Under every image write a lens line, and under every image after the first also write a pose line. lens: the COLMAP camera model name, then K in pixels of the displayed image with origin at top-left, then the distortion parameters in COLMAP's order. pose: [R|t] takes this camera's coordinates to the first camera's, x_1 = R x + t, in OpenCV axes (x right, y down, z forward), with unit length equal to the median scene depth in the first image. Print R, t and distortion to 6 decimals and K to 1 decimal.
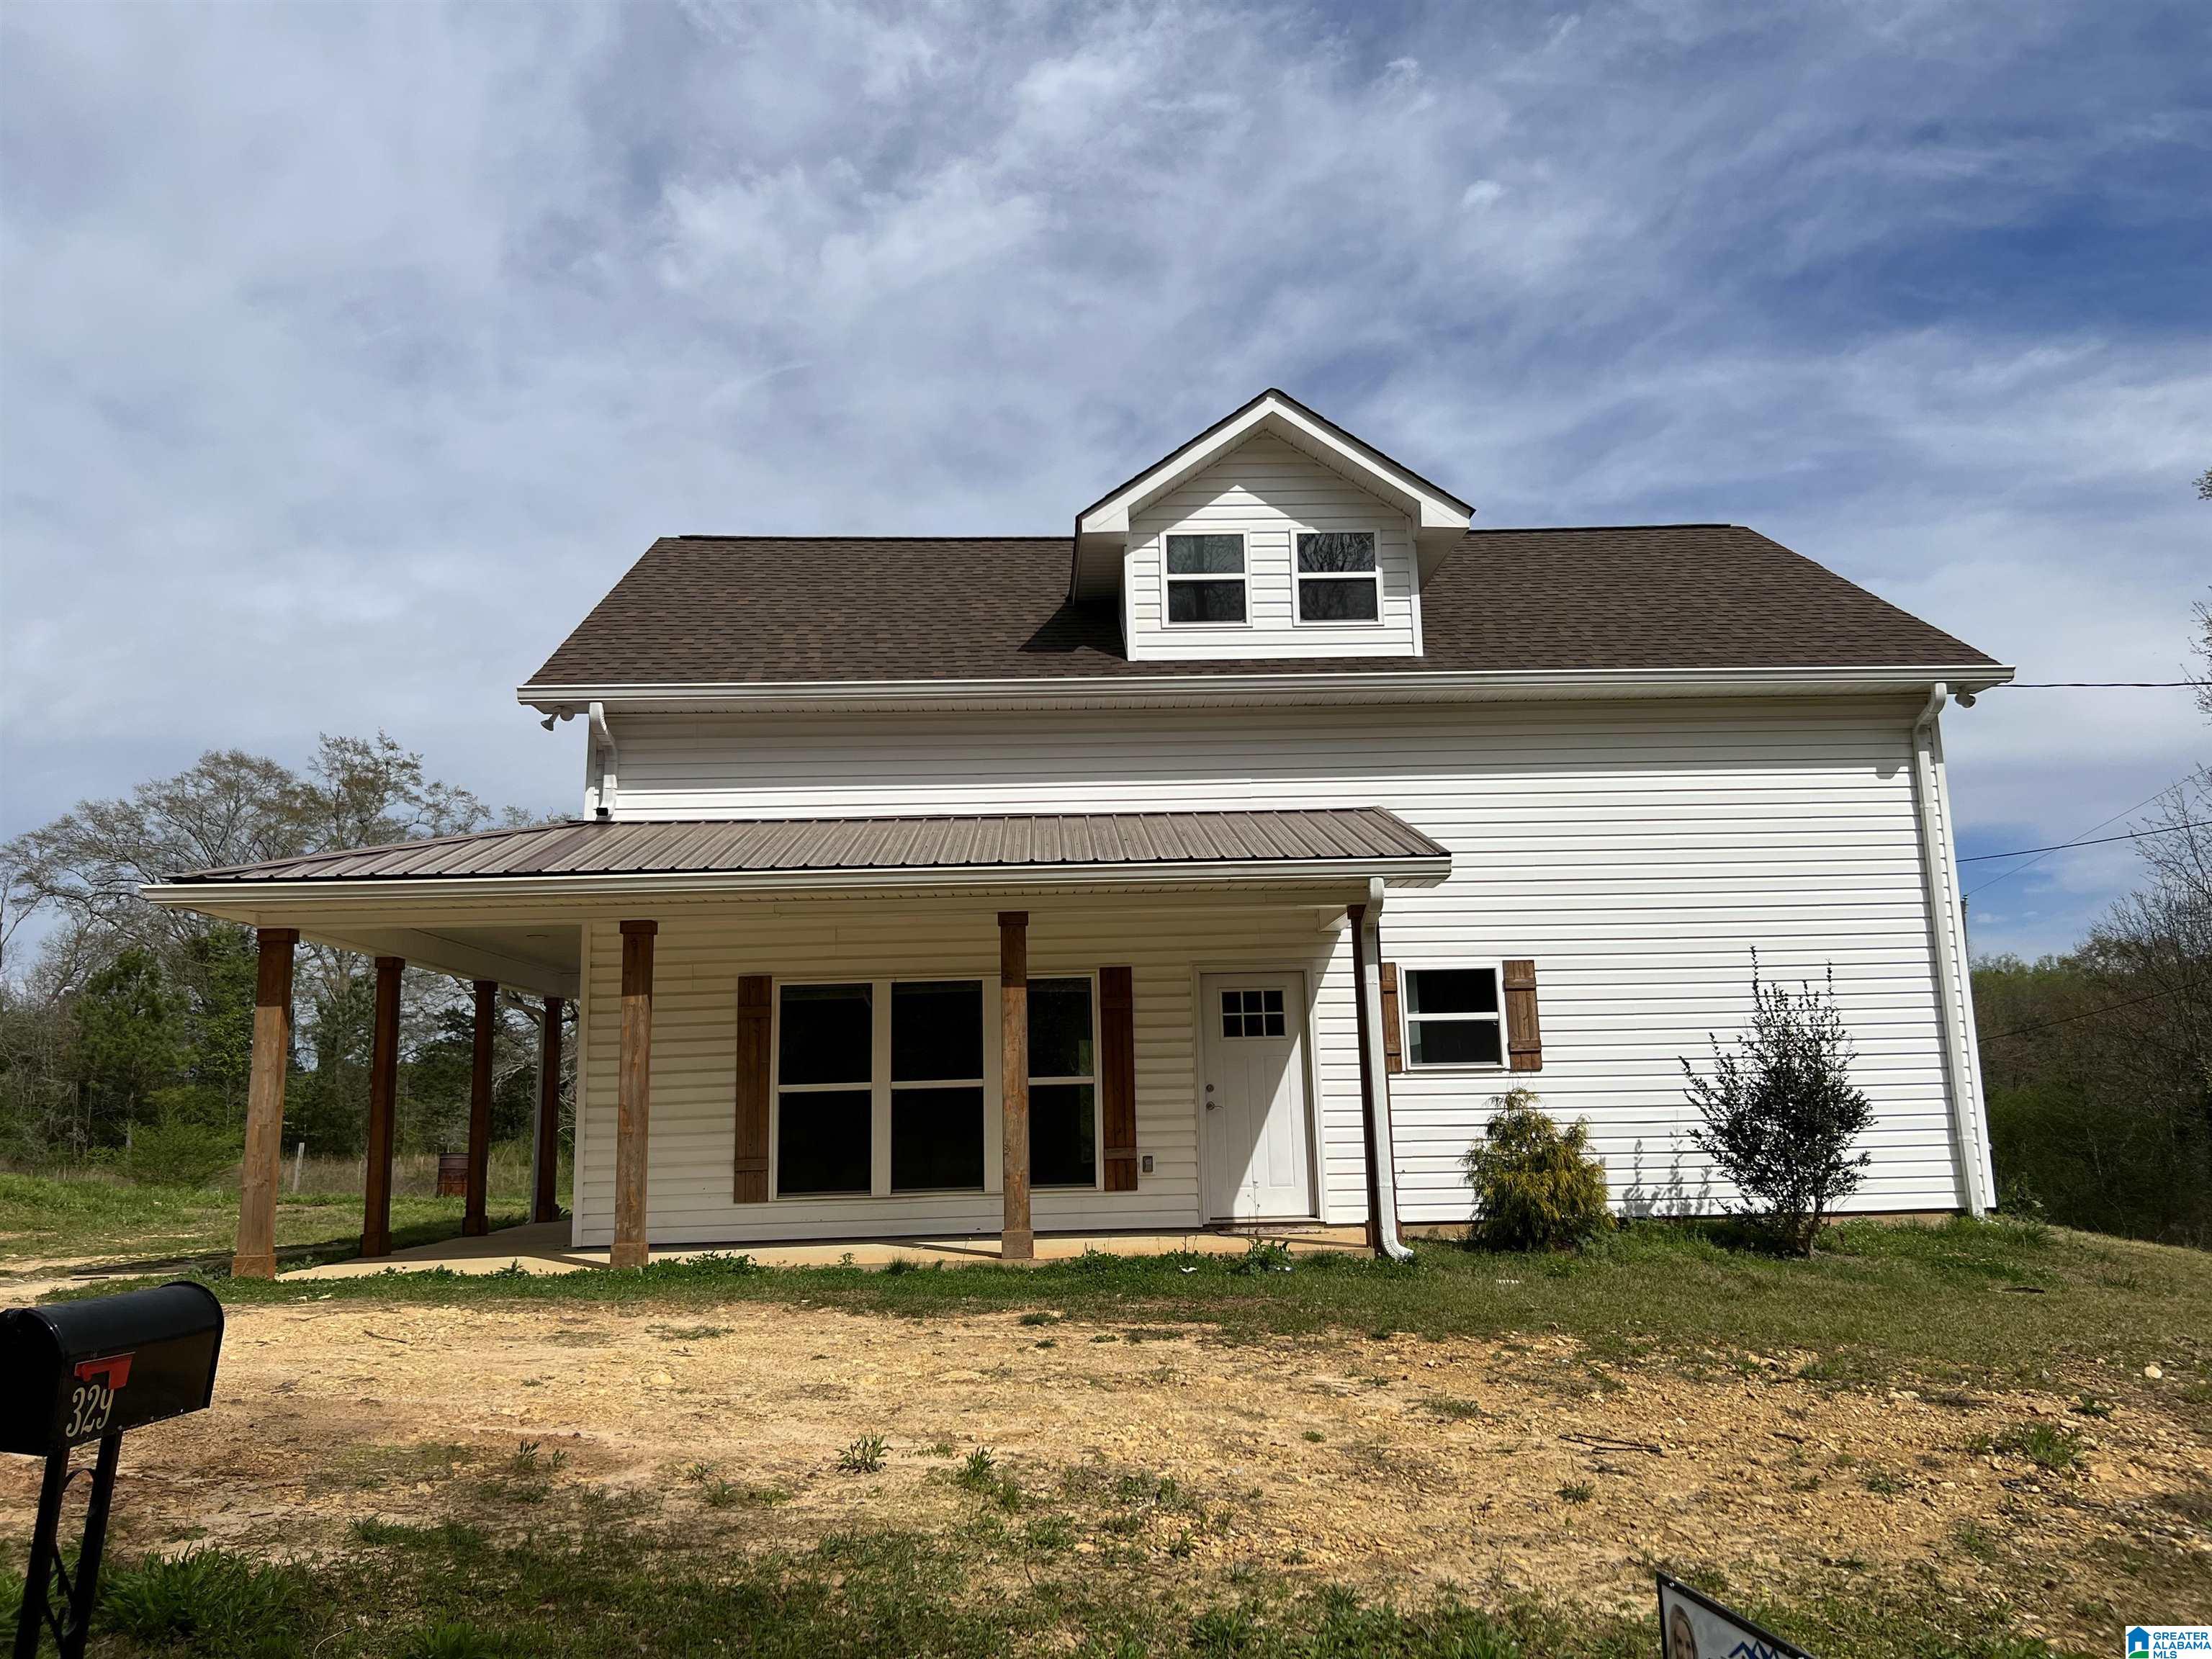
lens RADIAL K [[1671.5, 0, 1128.8], [0, 1671.5, 827.0], [0, 0, 1]] dist [0.095605, -0.152163]
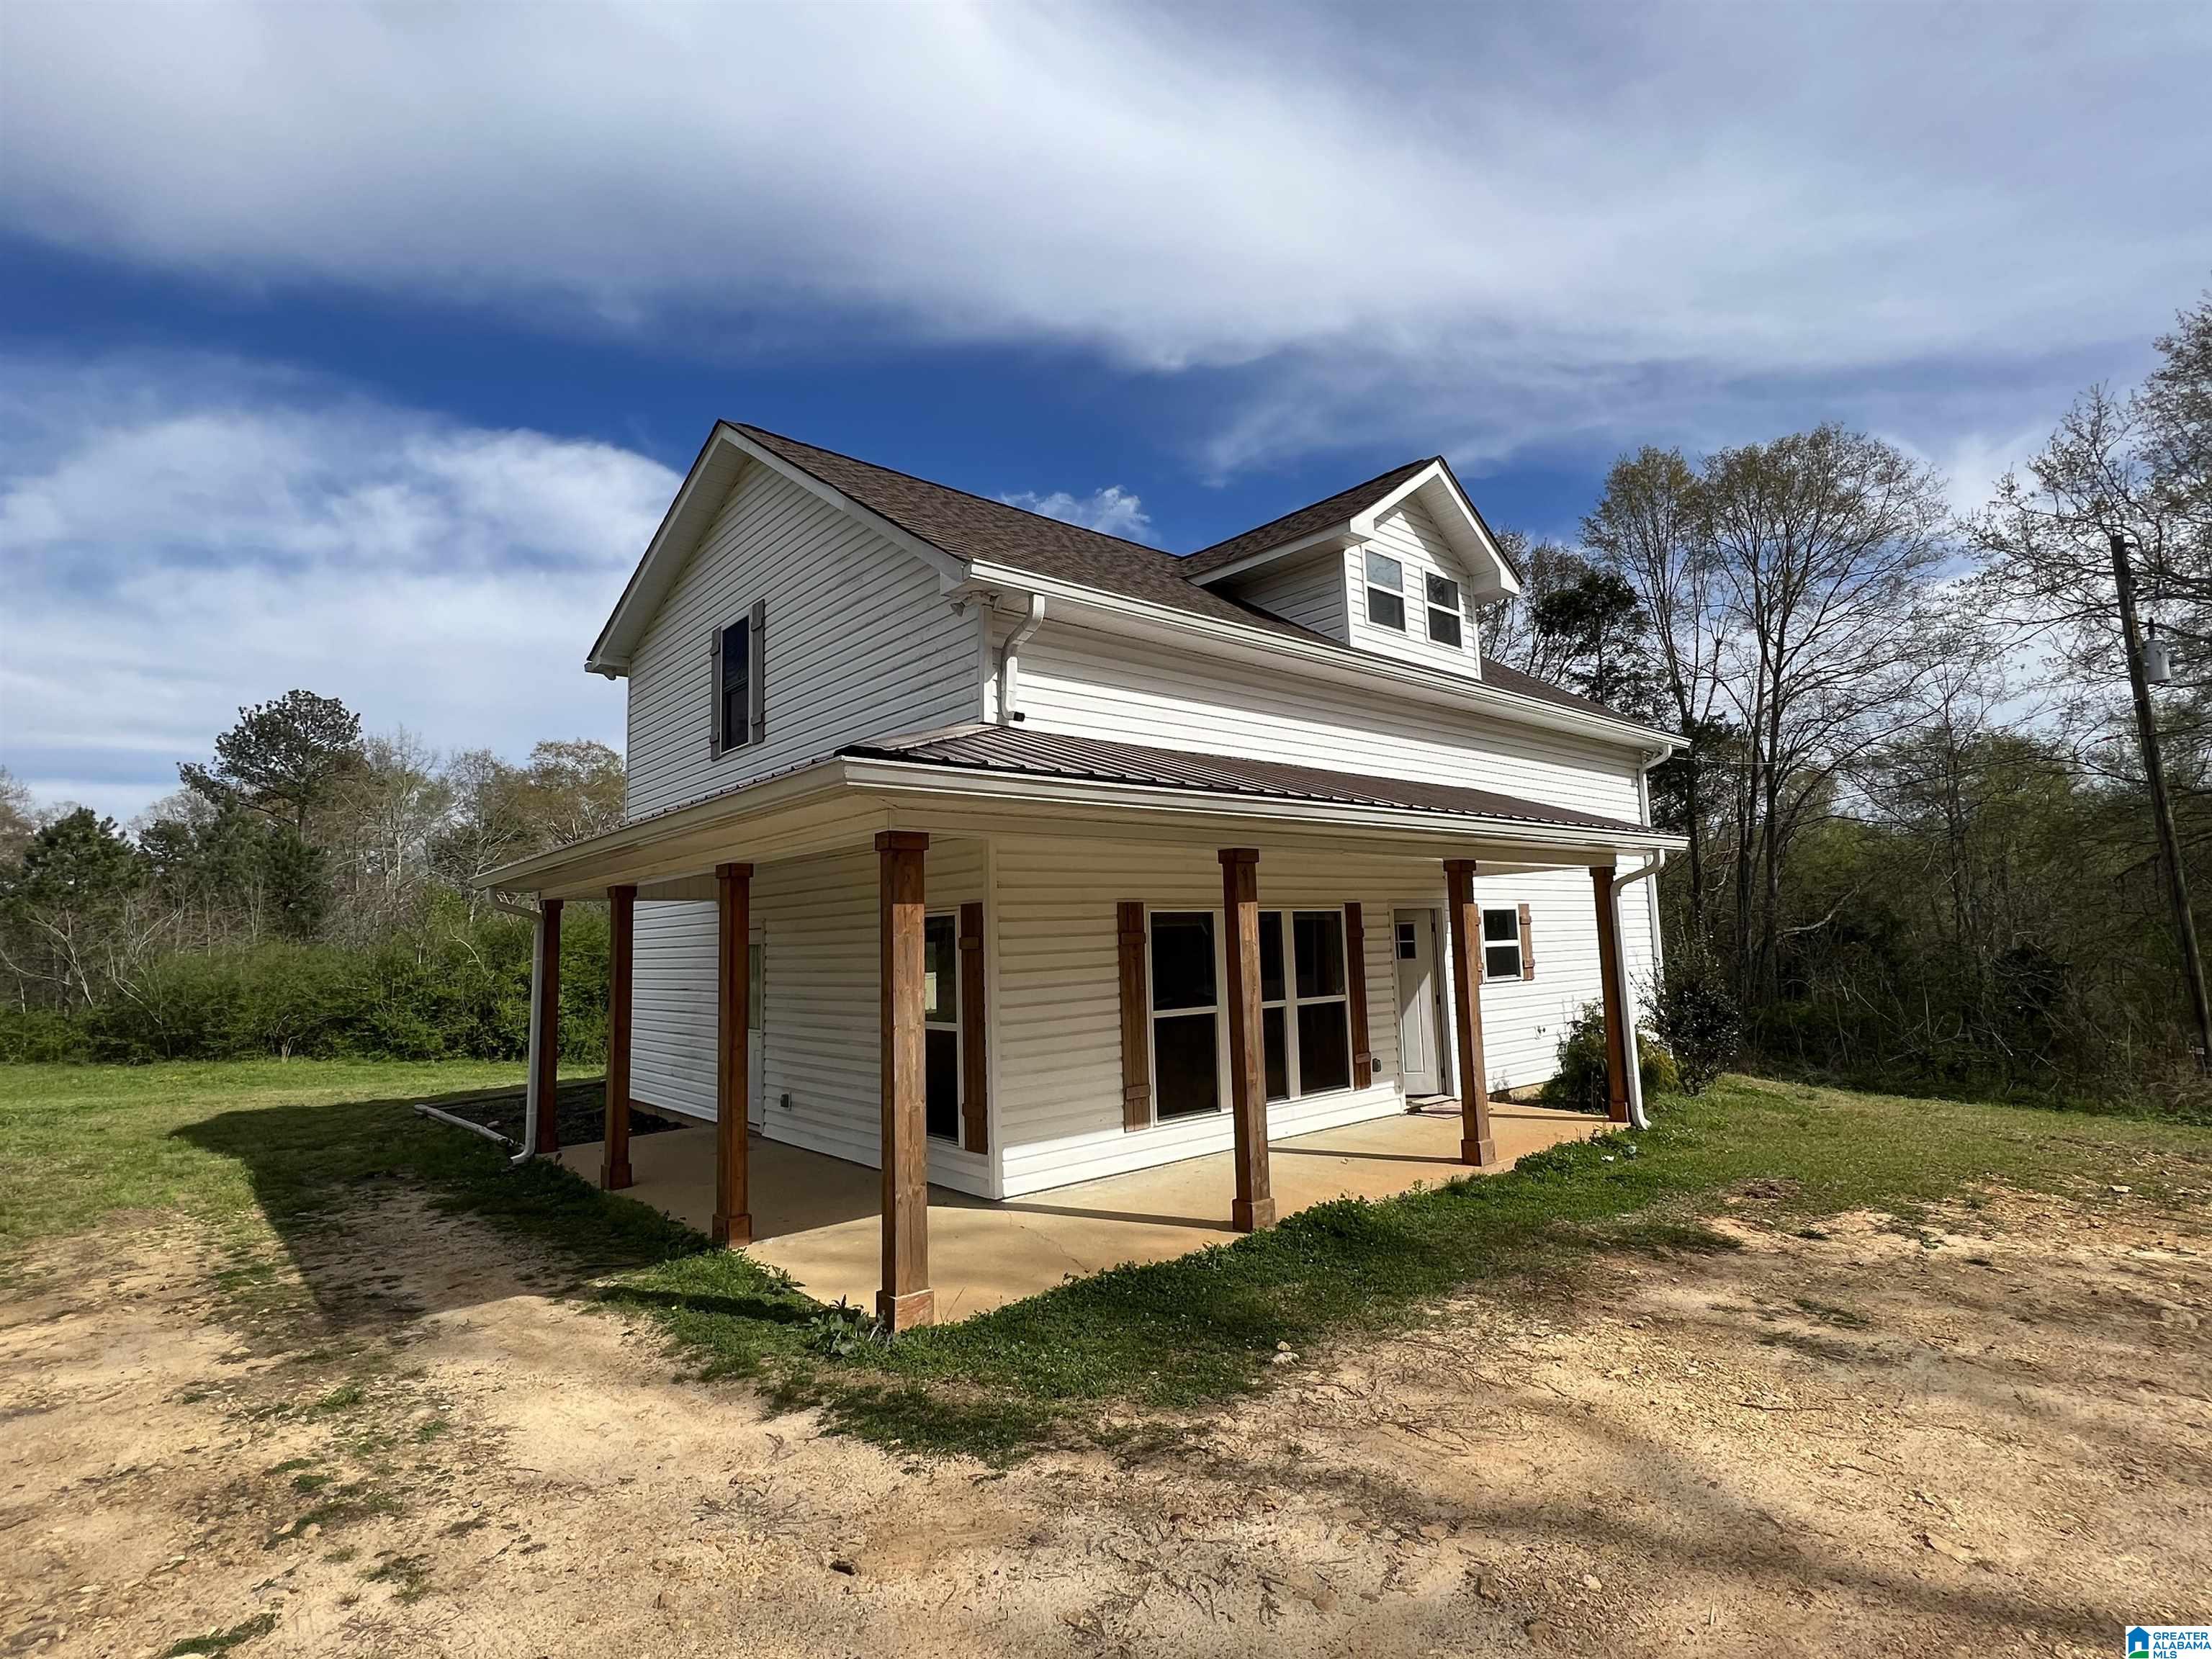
lens RADIAL K [[1067.4, 0, 1106.0], [0, 1067.4, 829.5], [0, 0, 1]] dist [-0.001435, 0.000097]
pose [[0.785148, 0.068286, 0.615532, -0.615184], [-0.095921, 0.995317, 0.011935, 0.039589], [-0.611835, -0.068414, 0.788021, 0.509641]]
